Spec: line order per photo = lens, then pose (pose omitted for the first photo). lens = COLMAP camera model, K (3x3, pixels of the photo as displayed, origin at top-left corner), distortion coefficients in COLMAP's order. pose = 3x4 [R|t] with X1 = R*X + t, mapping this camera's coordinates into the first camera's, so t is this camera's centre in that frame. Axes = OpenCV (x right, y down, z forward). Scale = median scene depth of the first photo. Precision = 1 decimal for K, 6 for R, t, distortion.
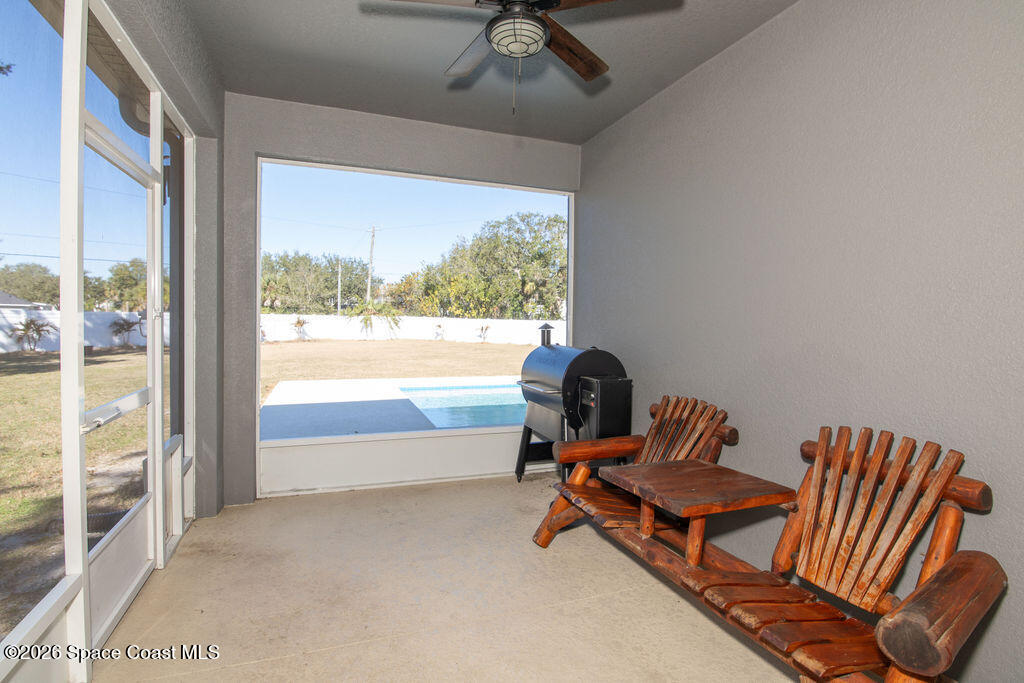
lens RADIAL K [[495.2, 0, 509.4], [0, 495.2, 329.1], [0, 0, 1]] dist [-0.003422, -0.011430]
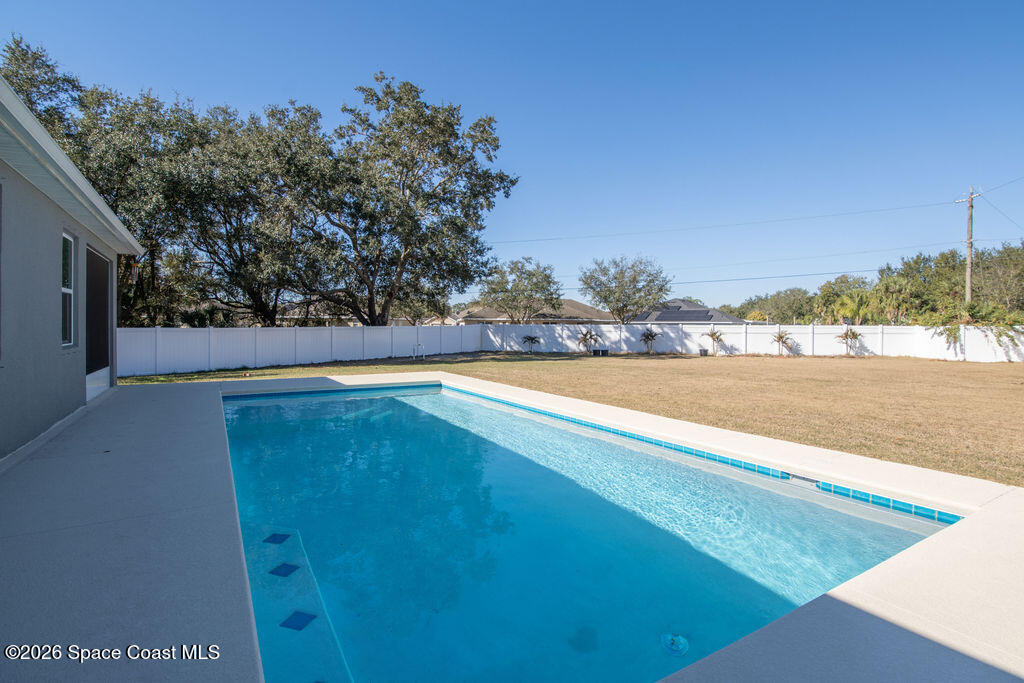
lens RADIAL K [[495.2, 0, 509.4], [0, 495.2, 329.1], [0, 0, 1]] dist [-0.003422, -0.011430]
pose [[0.188863, -0.013252, -0.981914, 0.199697], [-0.019946, 0.999651, -0.017328, 0.001880], [0.981801, 0.022858, 0.188533, 0.199672]]
